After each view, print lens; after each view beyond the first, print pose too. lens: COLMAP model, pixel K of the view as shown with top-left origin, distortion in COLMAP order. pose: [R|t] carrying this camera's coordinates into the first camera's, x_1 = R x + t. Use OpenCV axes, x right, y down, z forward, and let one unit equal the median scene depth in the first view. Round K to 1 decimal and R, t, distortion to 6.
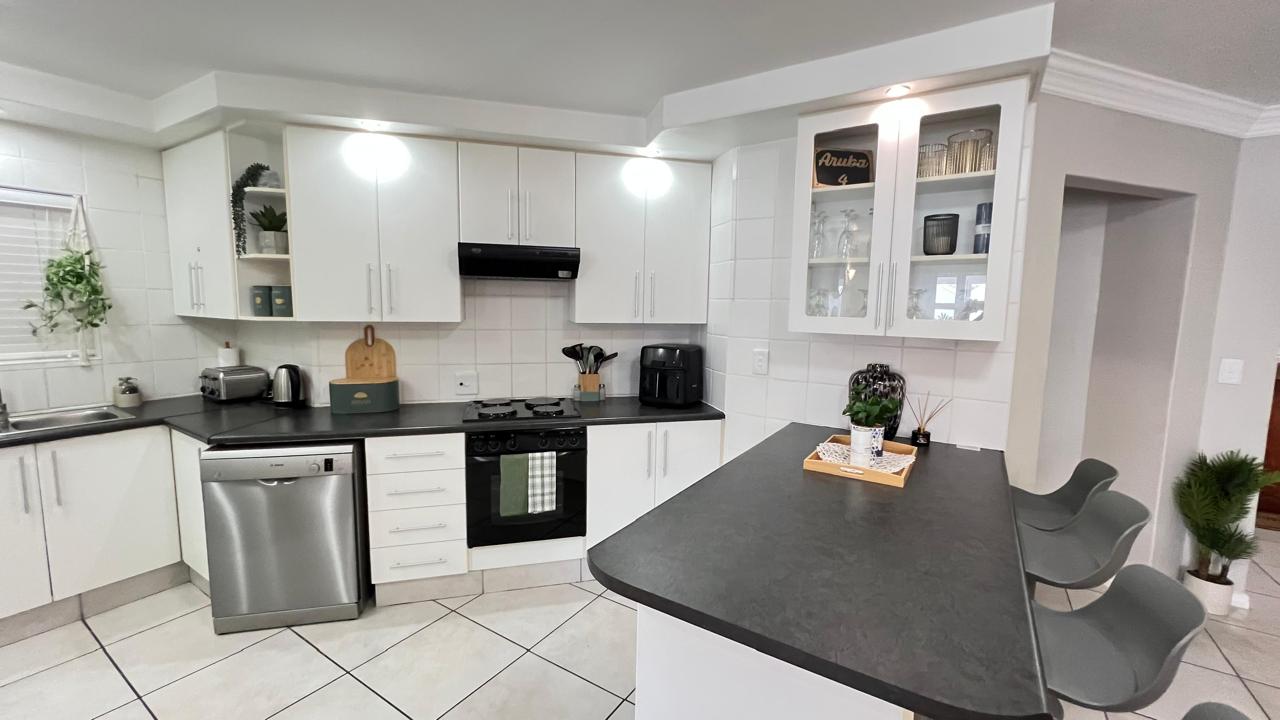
lens RADIAL K [[517.5, 0, 638.7], [0, 517.5, 359.4], [0, 0, 1]] dist [0.001011, 0.000077]
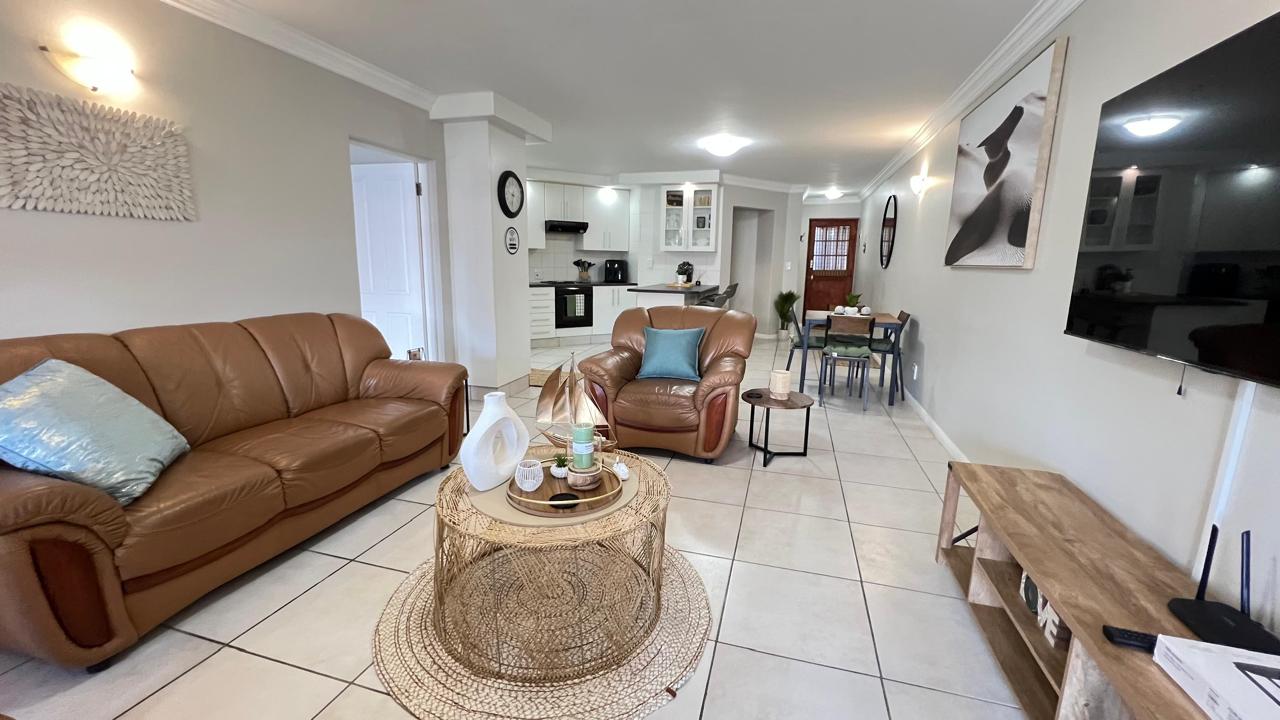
lens RADIAL K [[517.5, 0, 639.2], [0, 517.5, 357.4], [0, 0, 1]] dist [0.001011, 0.000077]
pose [[0.961506, -0.051870, 0.269844, -0.660369], [0.029486, 0.995828, 0.086353, 0.287048], [-0.273197, -0.075072, 0.959024, -1.881261]]
